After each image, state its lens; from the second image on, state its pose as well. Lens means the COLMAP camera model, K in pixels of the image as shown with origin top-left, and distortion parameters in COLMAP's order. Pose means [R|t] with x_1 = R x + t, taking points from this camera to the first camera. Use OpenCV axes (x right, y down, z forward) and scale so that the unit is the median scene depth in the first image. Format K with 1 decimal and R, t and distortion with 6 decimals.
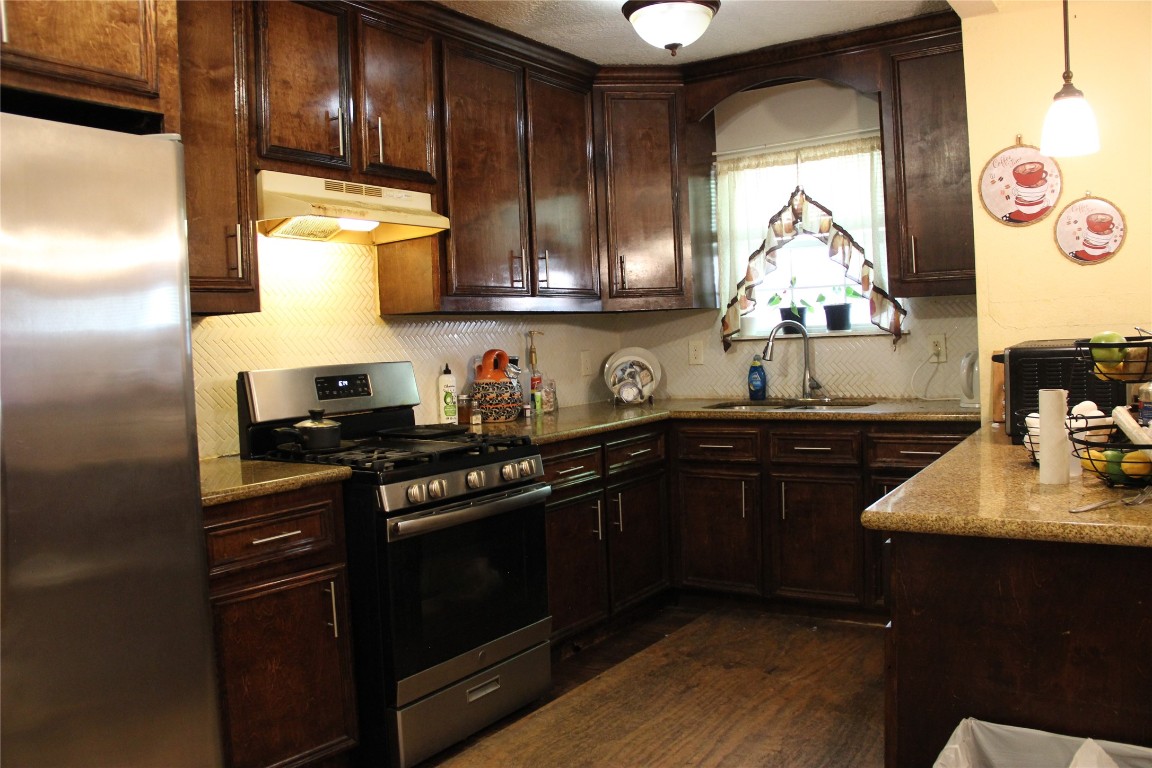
lens RADIAL K [[945.9, 0, 576.0], [0, 945.9, 384.0], [0, 0, 1]] dist [-0.166093, 0.107544]
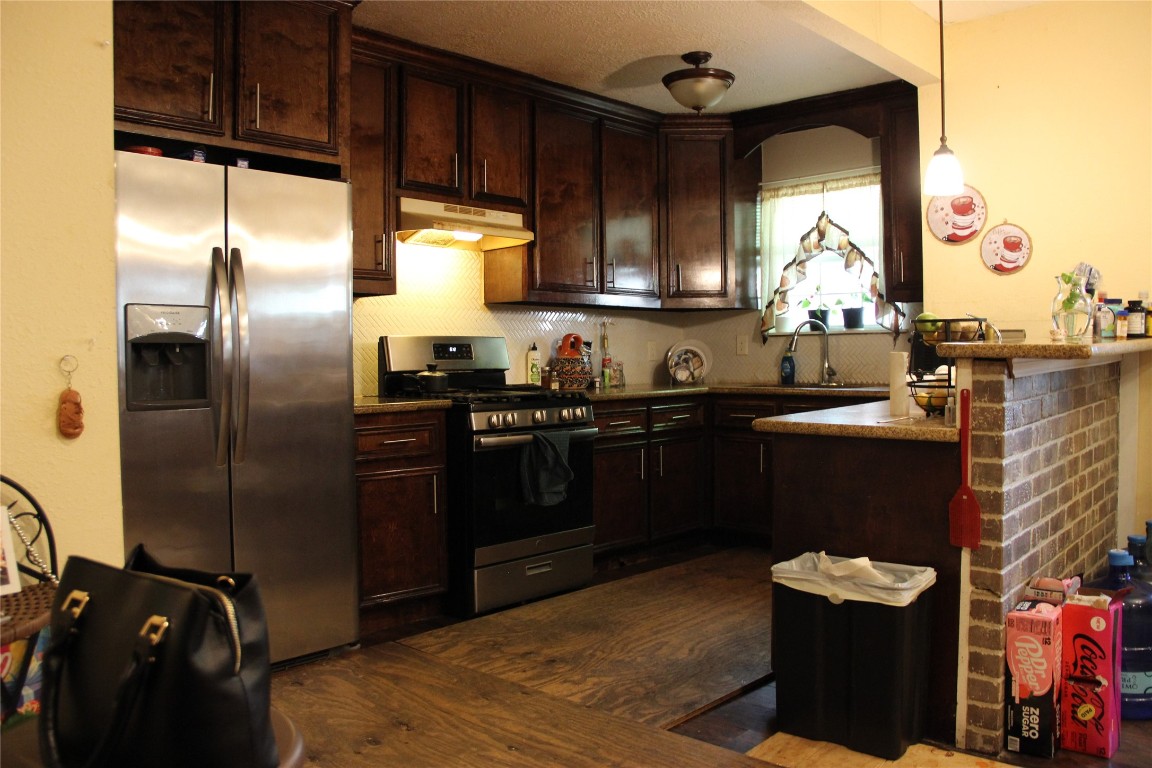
lens RADIAL K [[945.9, 0, 576.0], [0, 945.9, 384.0], [0, 0, 1]] dist [-0.166093, 0.107544]
pose [[0.989270, 0.036975, -0.141345, 0.118342], [-0.039033, 0.999168, -0.011820, 0.053691], [0.140790, 0.017210, 0.989890, -0.323430]]
